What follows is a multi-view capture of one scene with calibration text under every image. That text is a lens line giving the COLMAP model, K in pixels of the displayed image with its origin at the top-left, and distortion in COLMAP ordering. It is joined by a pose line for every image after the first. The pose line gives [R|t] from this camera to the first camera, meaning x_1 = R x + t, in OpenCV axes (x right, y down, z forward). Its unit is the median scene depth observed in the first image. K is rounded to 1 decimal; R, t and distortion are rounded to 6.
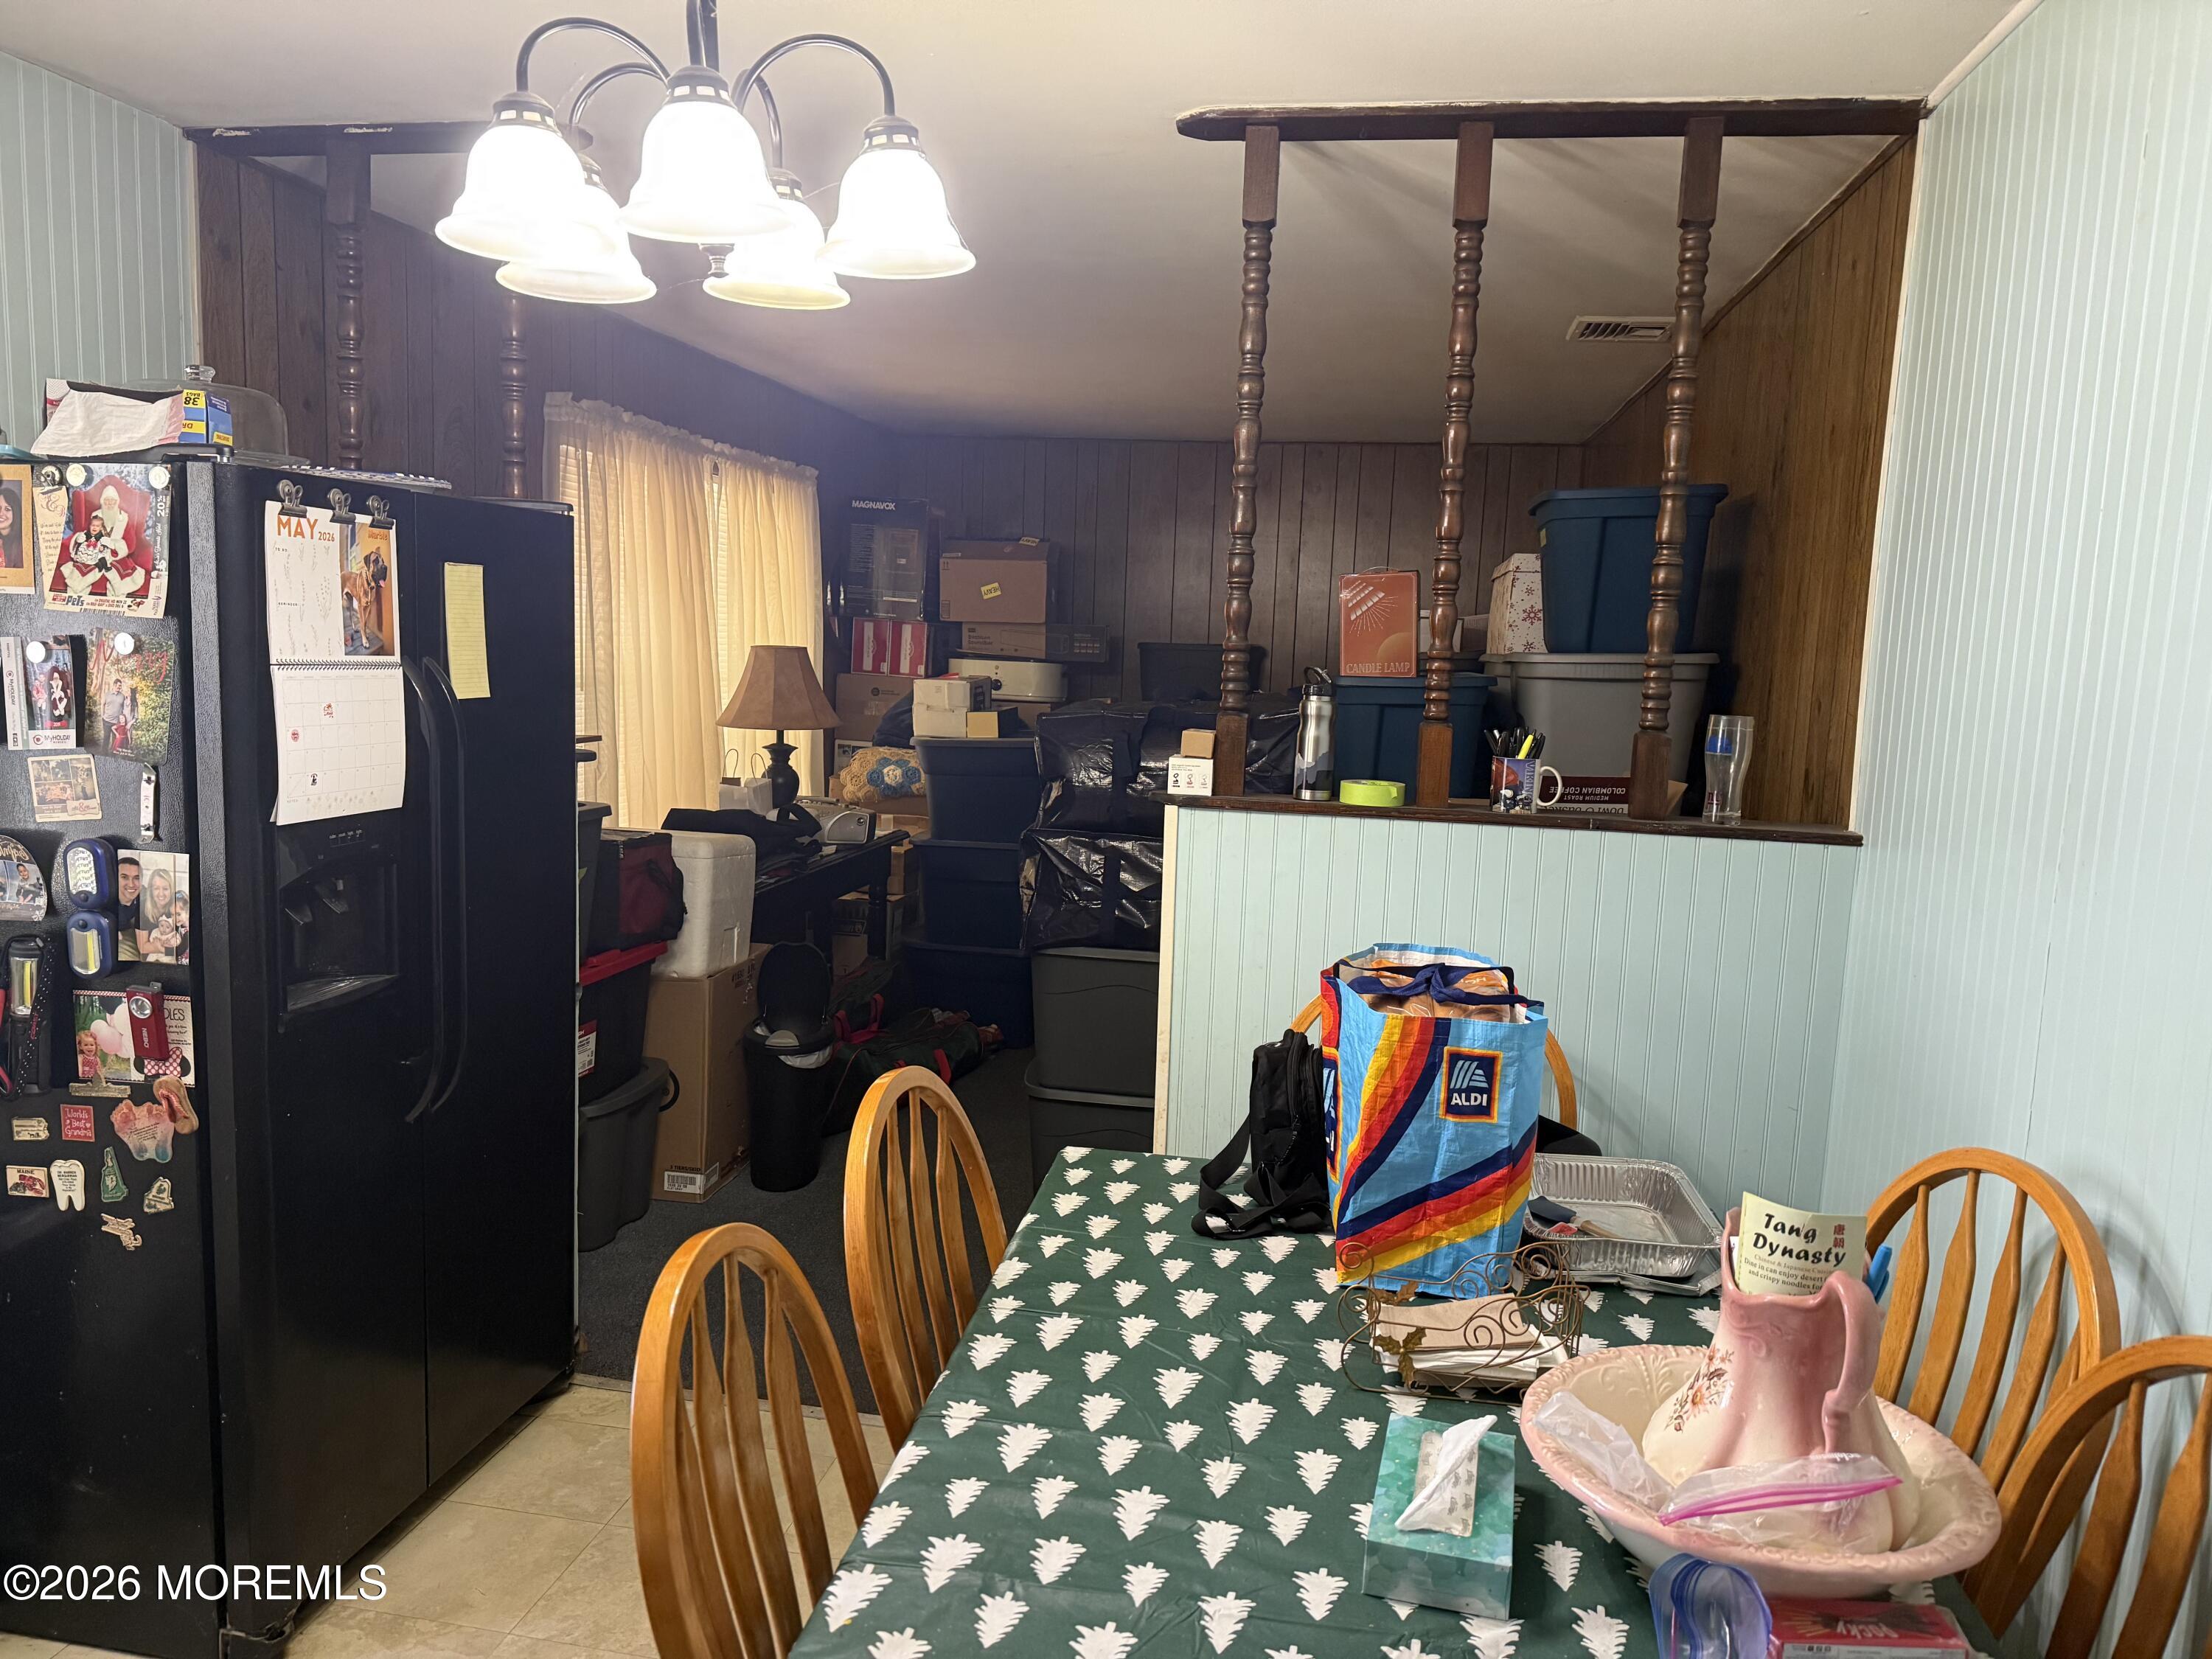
lens RADIAL K [[1548.1, 0, 1086.3], [0, 1548.1, 881.0], [0, 0, 1]] dist [0.048349, -0.066195]
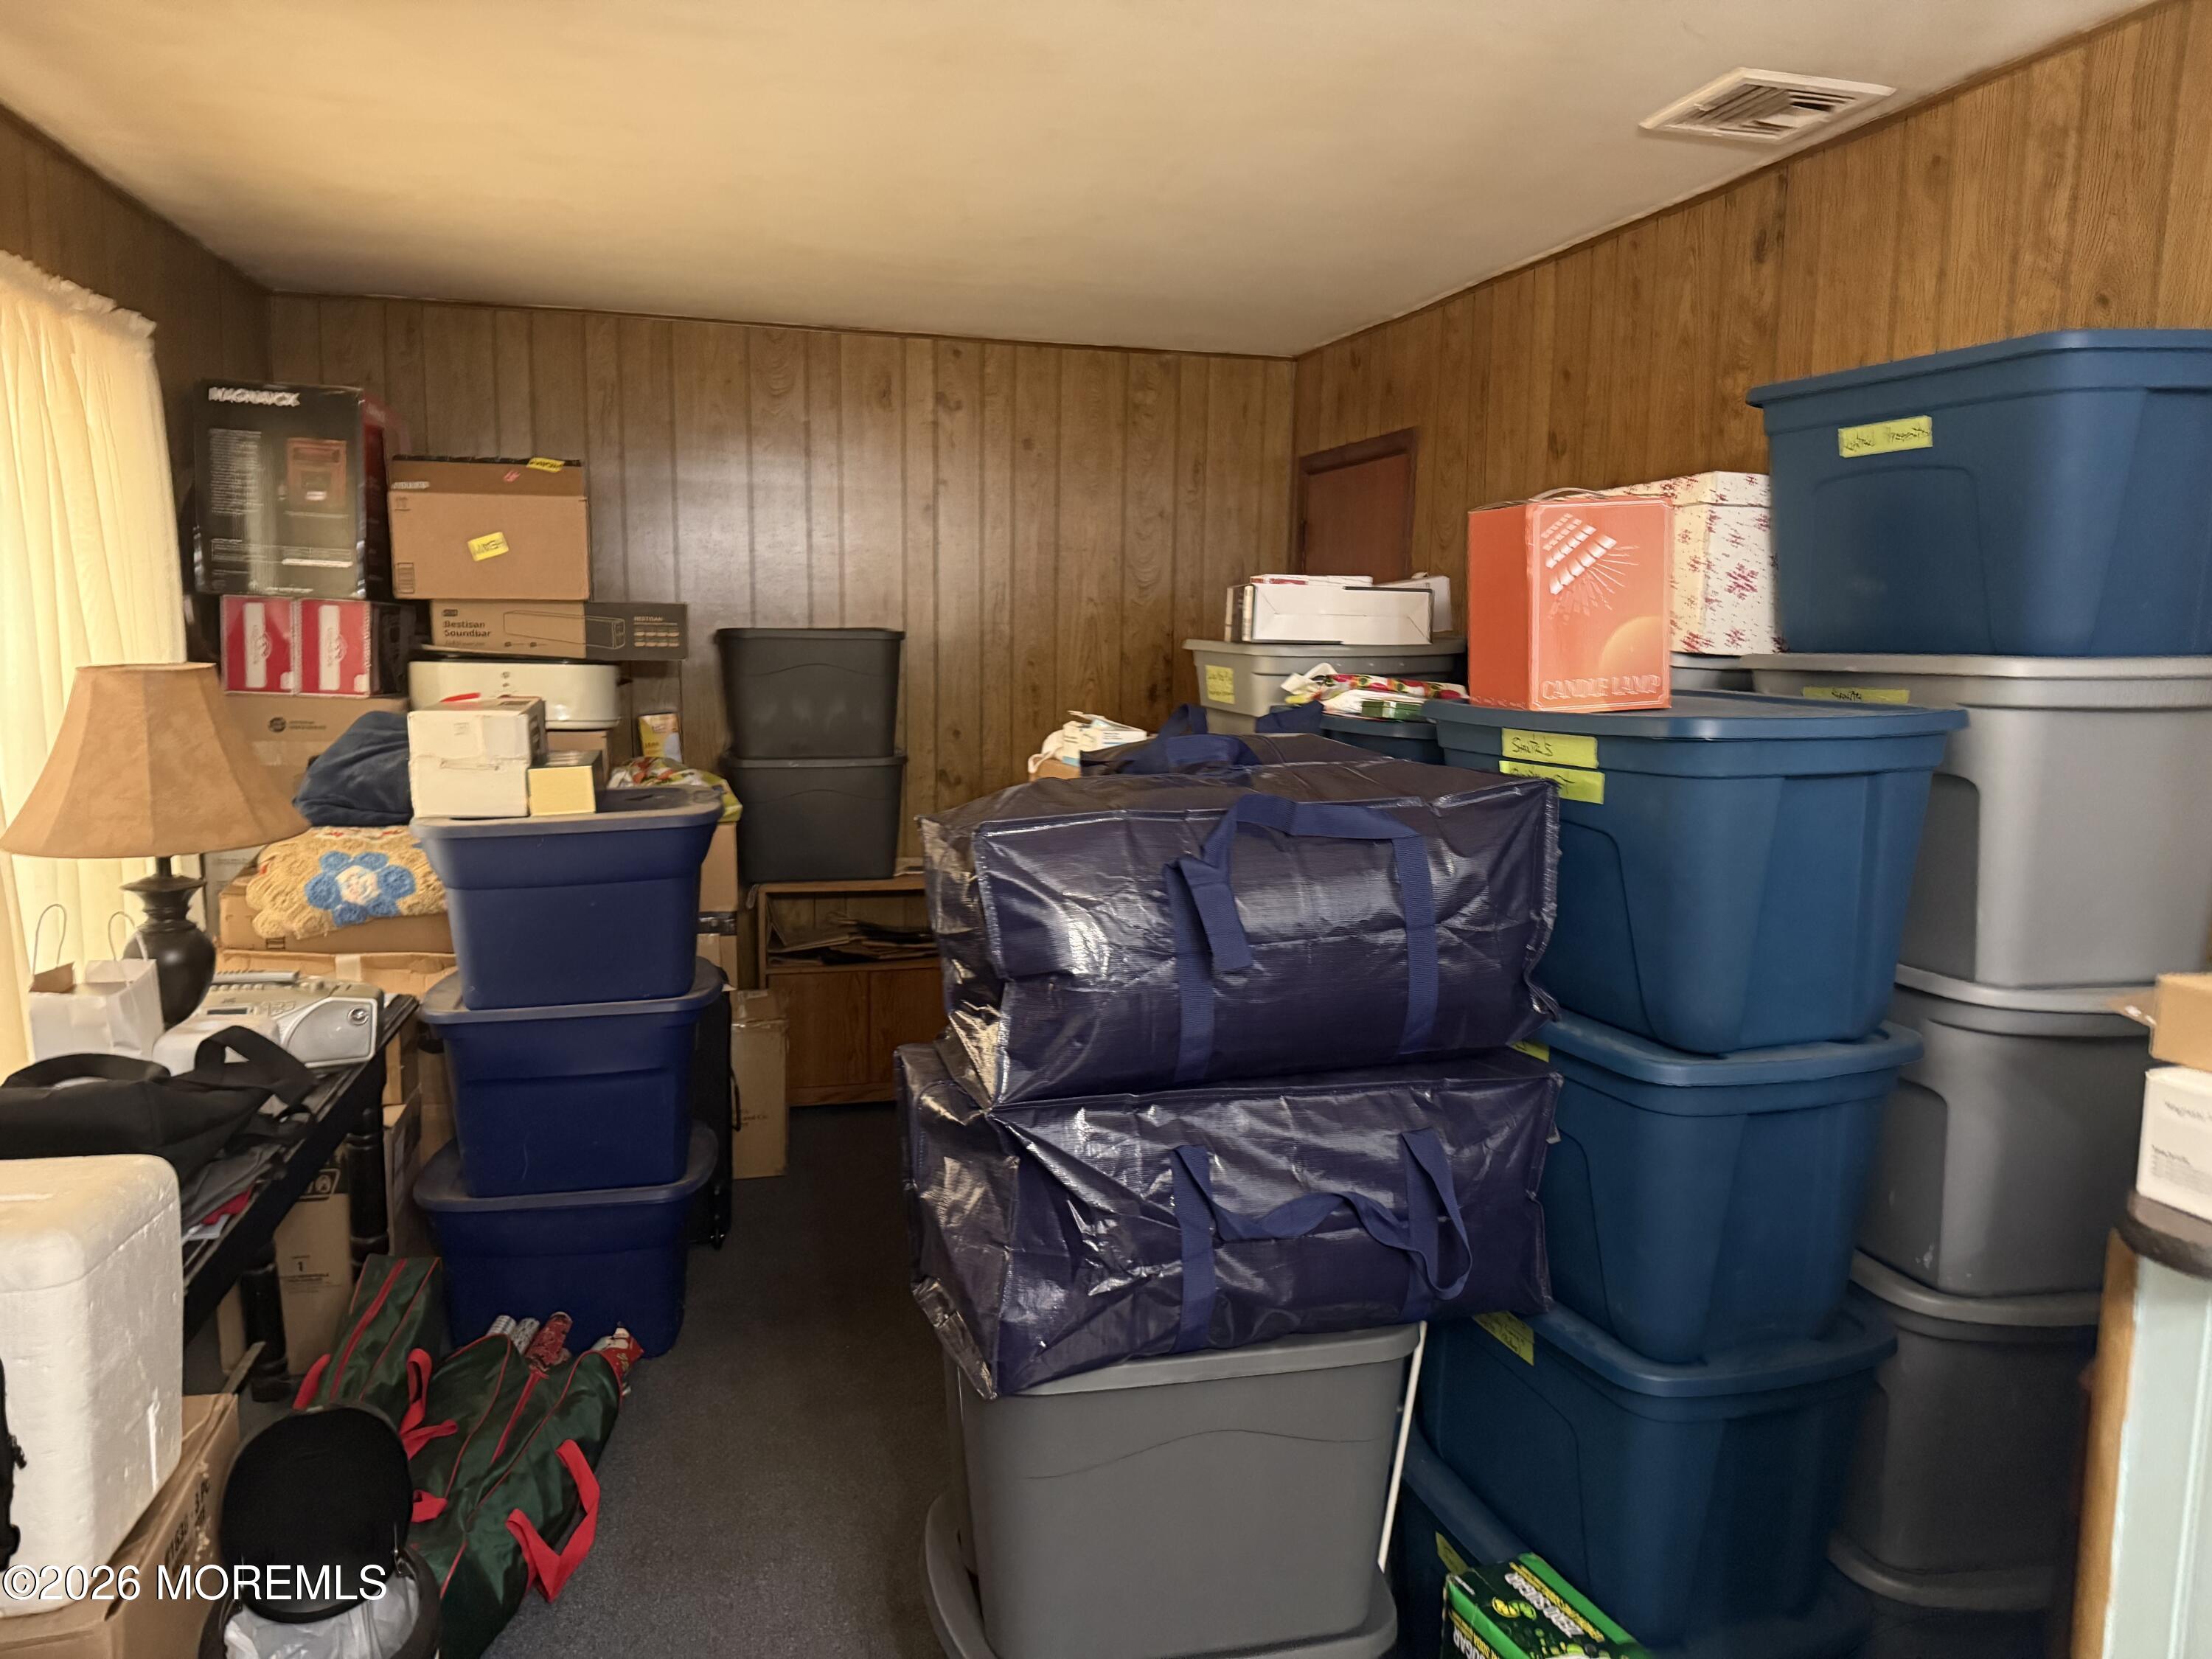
lens RADIAL K [[1548.1, 0, 1083.5], [0, 1548.1, 840.3], [0, 0, 1]] dist [0.048349, -0.066195]
pose [[0.909276, -0.078364, 0.408750, -0.249267], [0.080175, 0.996700, 0.012733, -0.150381], [-0.408399, 0.021194, 0.912558, 0.846274]]
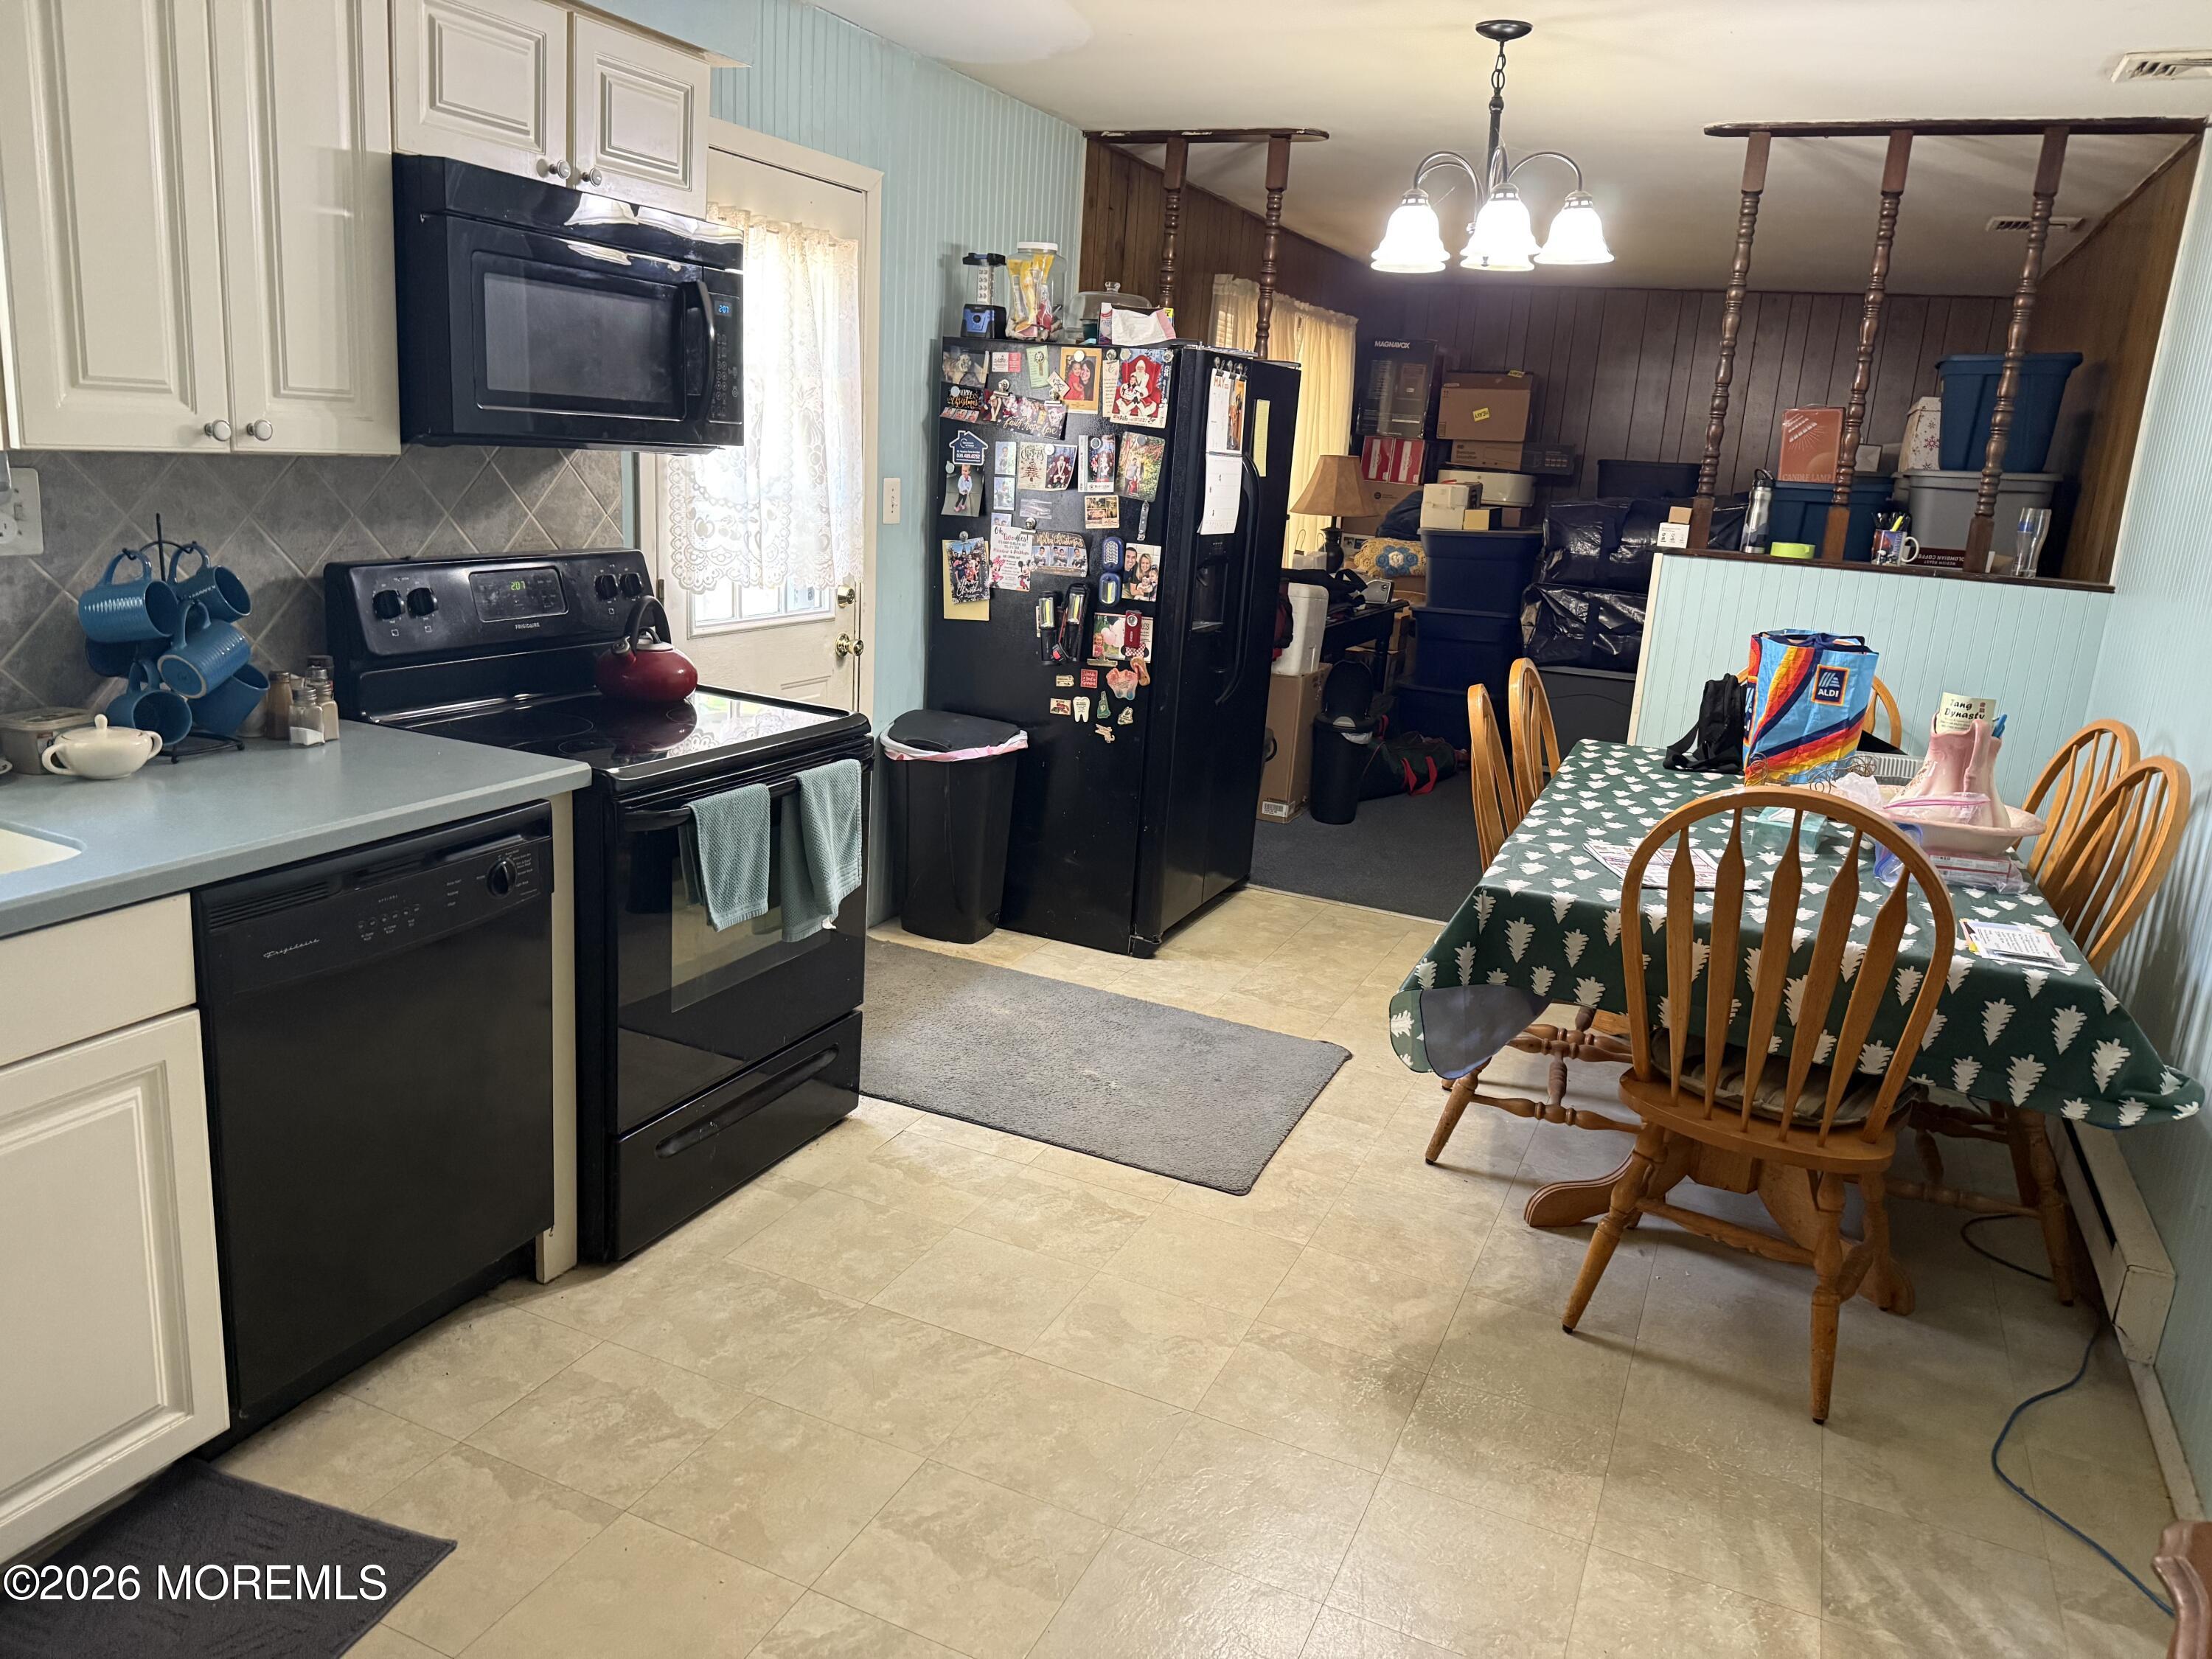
lens RADIAL K [[1548.1, 0, 1082.6], [0, 1548.1, 843.1], [0, 0, 1]] dist [0.048349, -0.066195]
pose [[0.969556, 0.083789, -0.230087, -0.128515], [-0.063404, 0.993493, 0.094616, 0.135053], [0.236518, -0.077147, 0.968560, -0.749627]]
